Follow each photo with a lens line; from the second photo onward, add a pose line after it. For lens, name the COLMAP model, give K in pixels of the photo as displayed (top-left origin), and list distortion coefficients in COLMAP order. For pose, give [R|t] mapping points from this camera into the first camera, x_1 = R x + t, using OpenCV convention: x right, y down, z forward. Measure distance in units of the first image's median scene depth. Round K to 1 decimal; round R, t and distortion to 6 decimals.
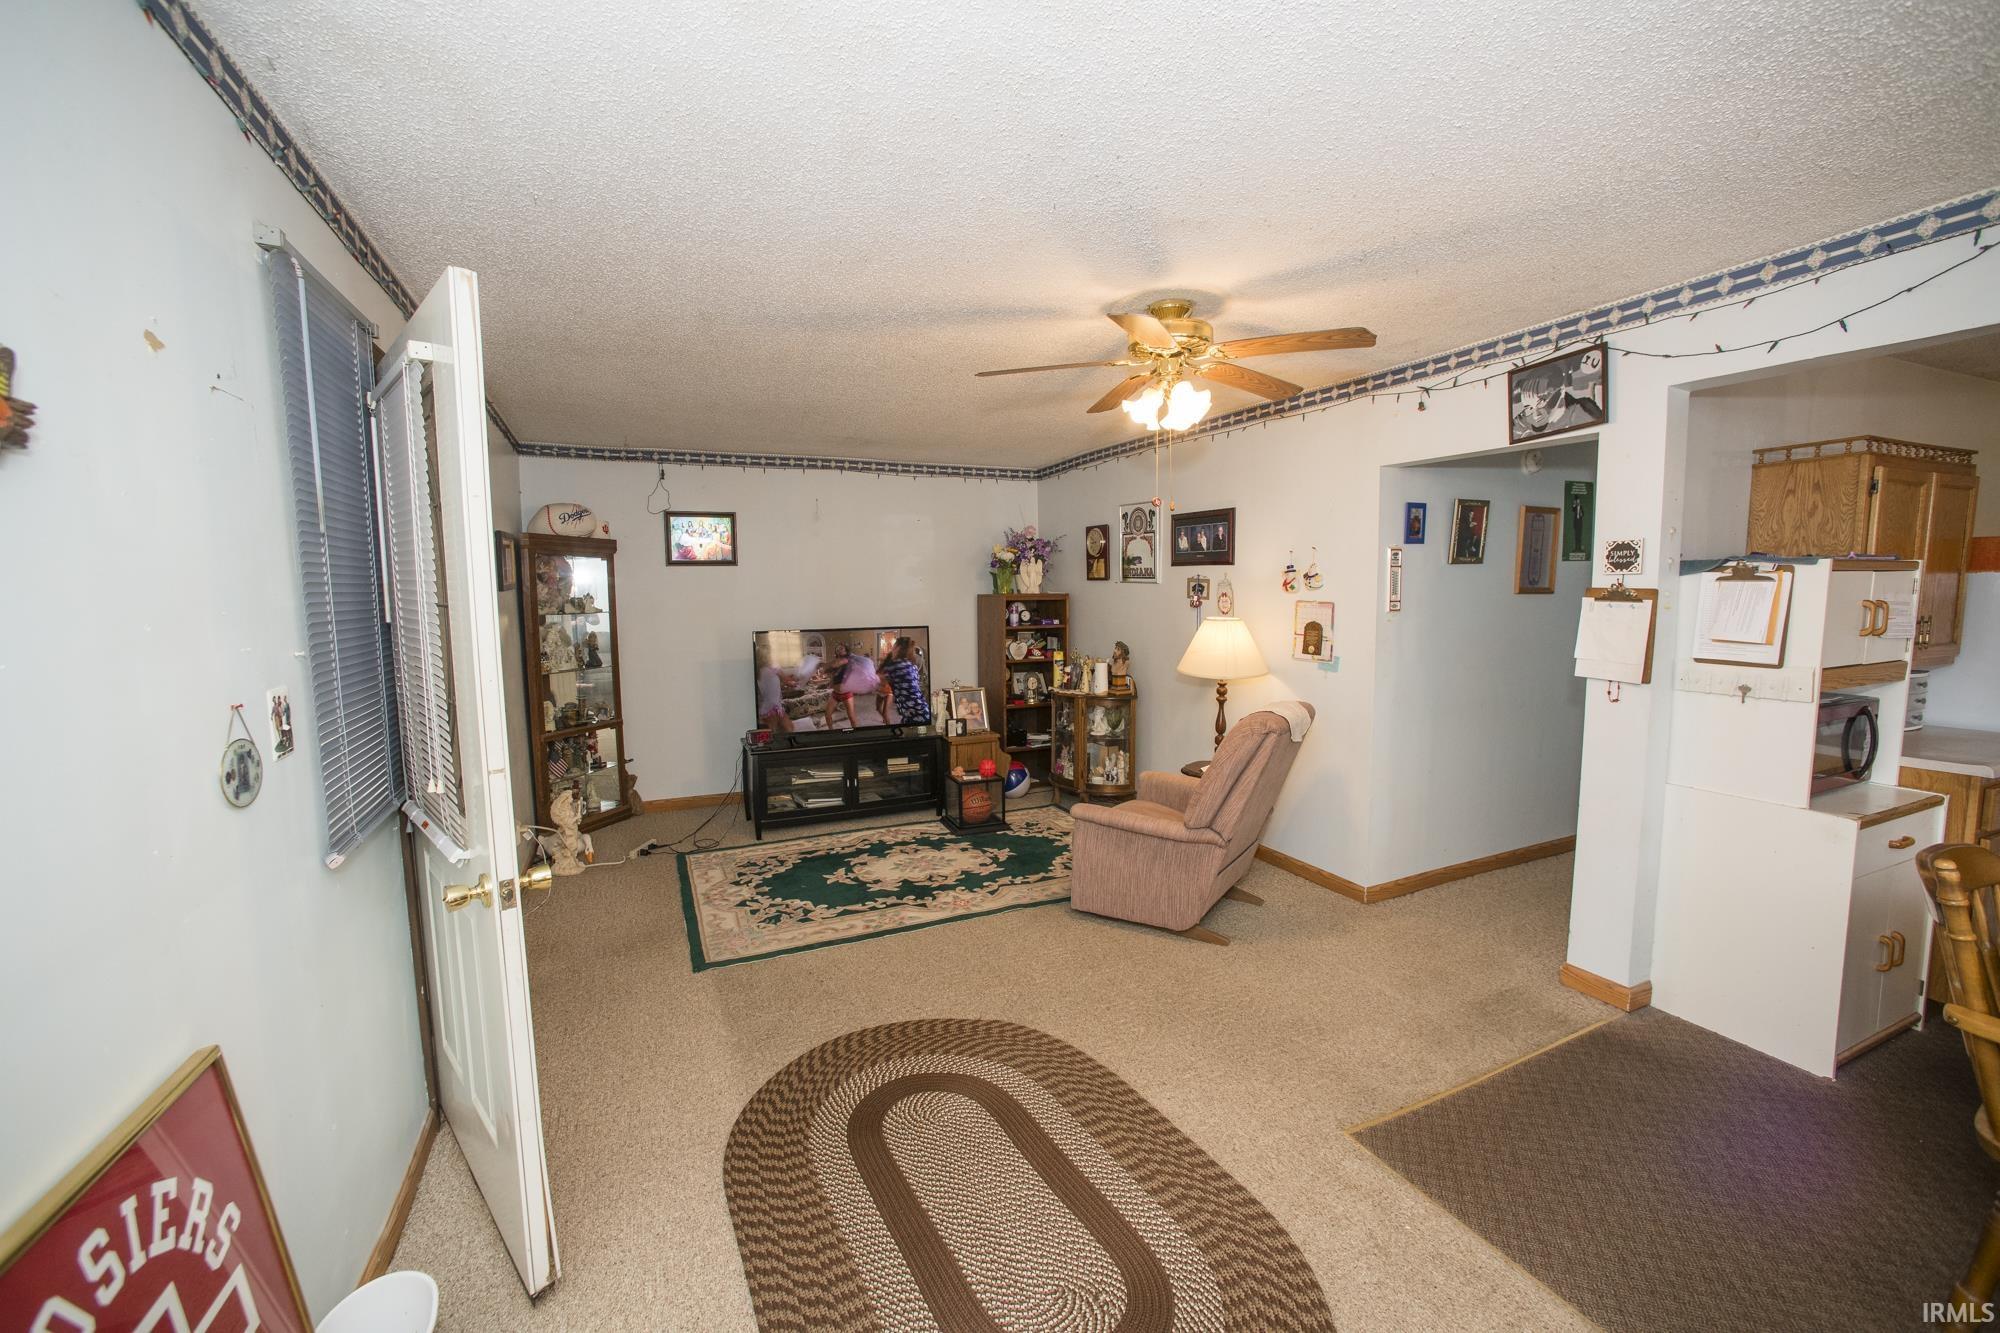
lens RADIAL K [[783.1, 0, 992.1], [0, 783.1, 657.6], [0, 0, 1]] dist [-0.026563, 0.000479]
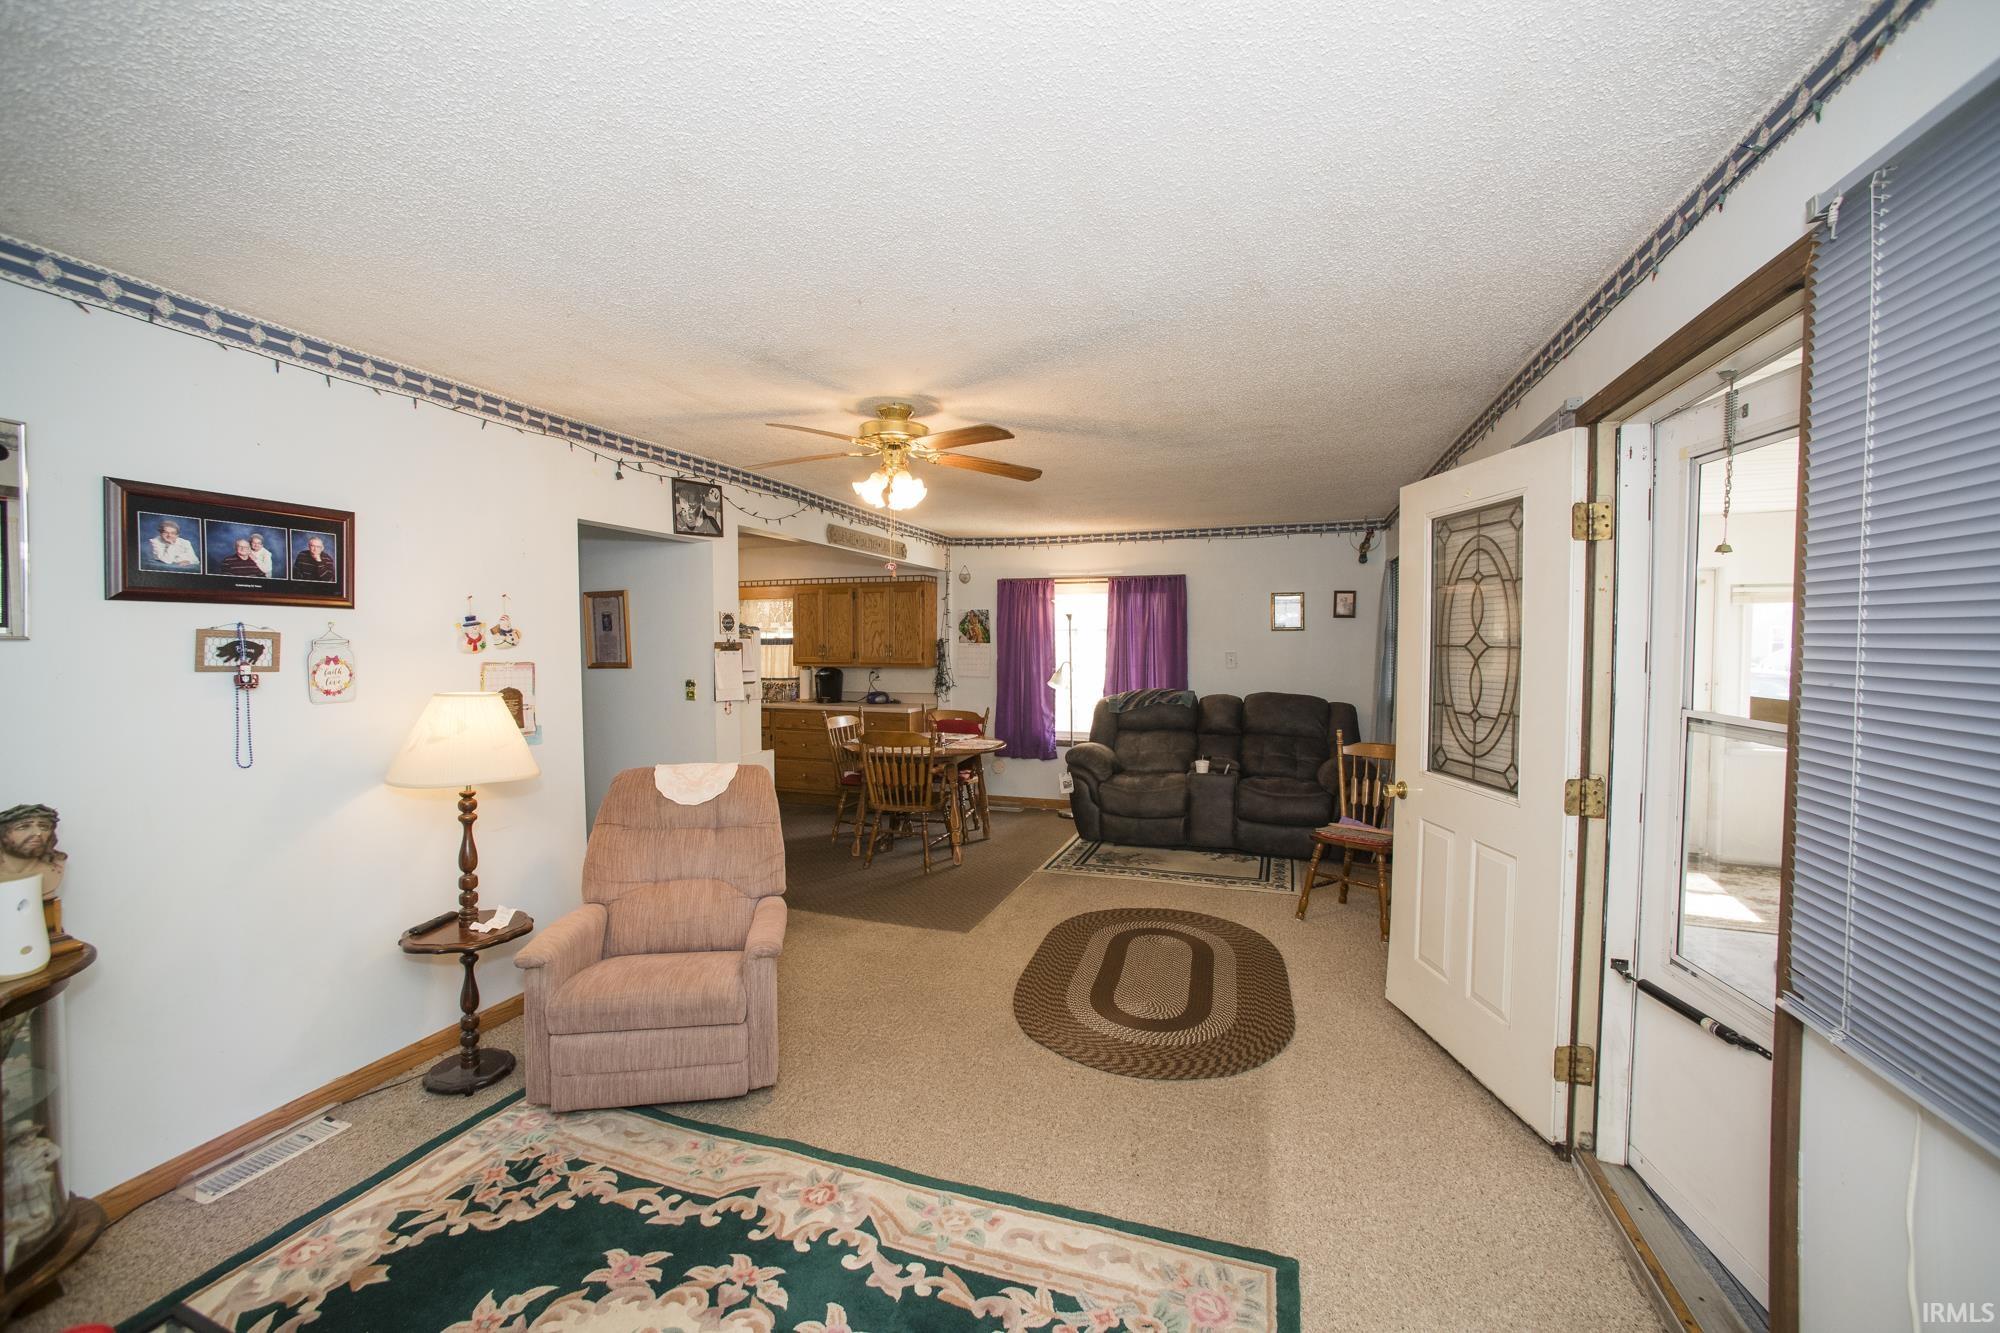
lens RADIAL K [[783.1, 0, 998.4], [0, 783.1, 676.3], [0, 0, 1]] dist [-0.026563, 0.000479]
pose [[-0.712342, -0.022887, 0.701459, -0.527481], [0.075732, 0.991126, 0.109245, -0.113035], [-0.697735, 0.130942, -0.704287, 1.280865]]
